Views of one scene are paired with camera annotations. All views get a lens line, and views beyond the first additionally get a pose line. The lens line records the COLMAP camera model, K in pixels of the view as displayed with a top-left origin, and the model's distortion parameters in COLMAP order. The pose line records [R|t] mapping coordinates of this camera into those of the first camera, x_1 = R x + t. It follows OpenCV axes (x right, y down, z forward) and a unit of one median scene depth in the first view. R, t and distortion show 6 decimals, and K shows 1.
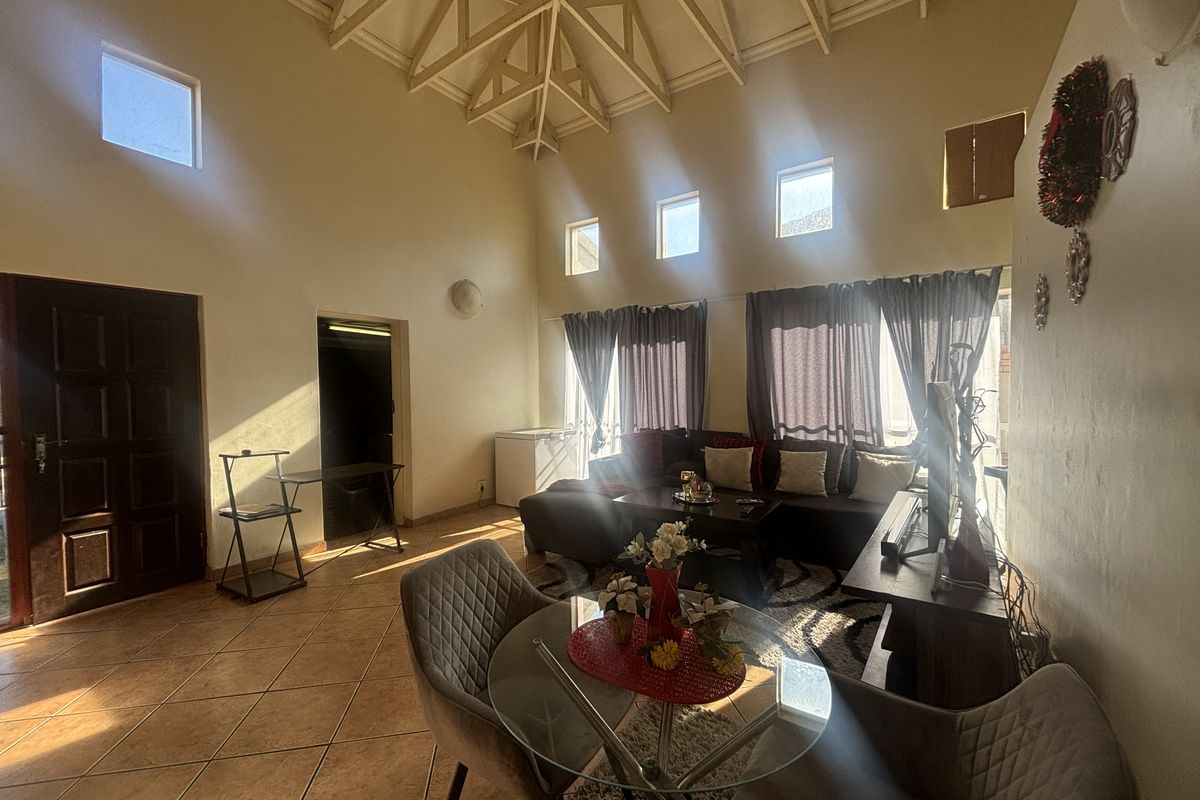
lens RADIAL K [[475.3, 0, 600.0], [0, 475.3, 400.0], [0, 0, 1]] dist [-0.000030, -0.000056]
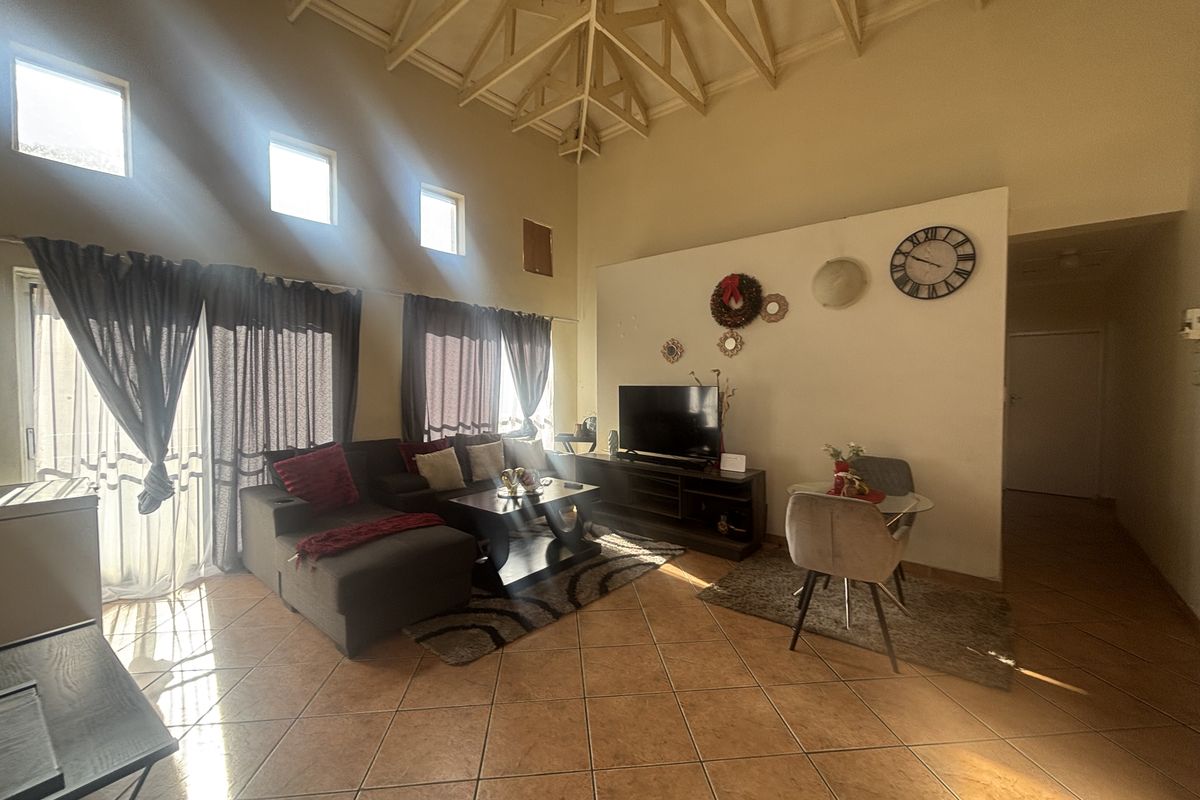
lens RADIAL K [[485.1, 0, 599.5], [0, 485.1, 389.7], [0, 0, 1]] dist [-0.000674, -0.000170]
pose [[0.080441, -0.002435, 0.996756, -0.631553], [0.034452, 0.999406, -0.000339, -0.013659], [-0.996164, 0.034367, 0.080478, 0.519094]]
